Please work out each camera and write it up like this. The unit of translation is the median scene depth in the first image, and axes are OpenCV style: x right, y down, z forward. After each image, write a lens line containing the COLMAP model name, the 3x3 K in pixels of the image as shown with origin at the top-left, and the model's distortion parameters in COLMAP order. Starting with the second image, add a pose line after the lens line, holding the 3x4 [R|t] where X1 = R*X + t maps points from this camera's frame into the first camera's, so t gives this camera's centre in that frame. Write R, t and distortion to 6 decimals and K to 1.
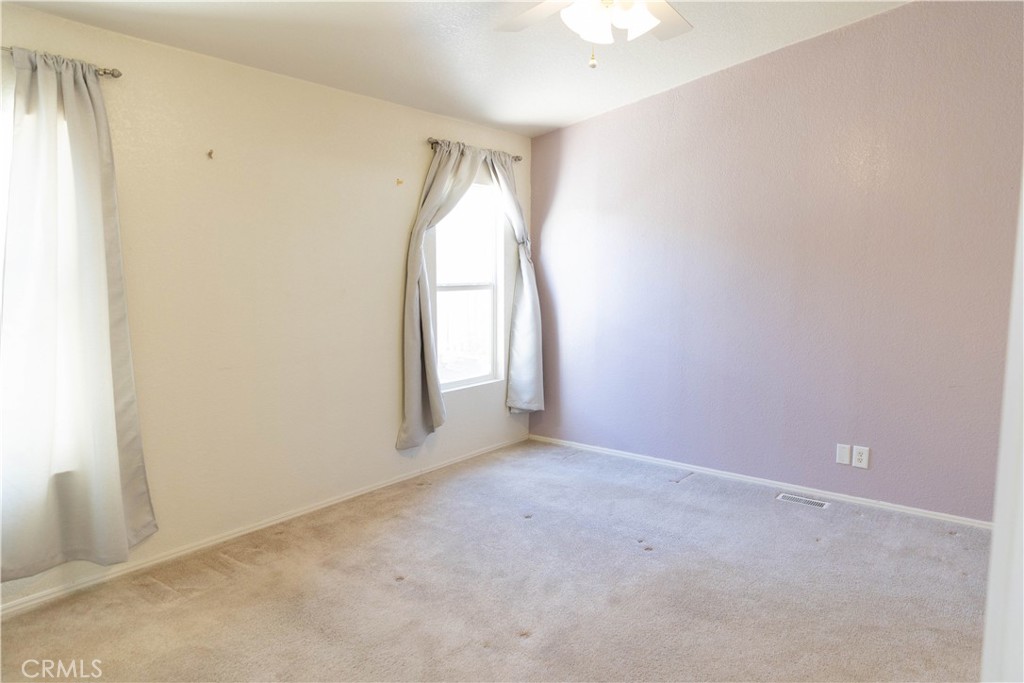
lens RADIAL K [[694.1, 0, 511.3], [0, 694.1, 340.9], [0, 0, 1]] dist [0.007433, -0.003002]
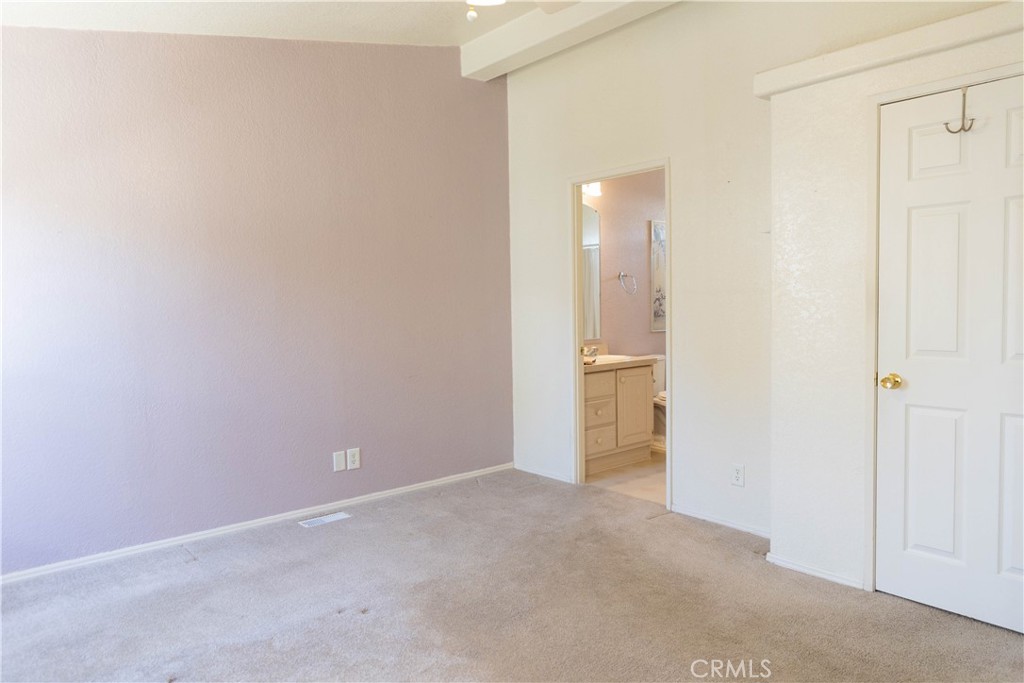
lens RADIAL K [[694.1, 0, 511.0], [0, 694.1, 338.7], [0, 0, 1]] dist [0.007433, -0.003002]
pose [[0.201259, -0.066031, 0.977310, -0.459635], [0.127381, 0.991017, 0.040725, -0.024692], [-0.971220, 0.116295, 0.207862, 0.528905]]
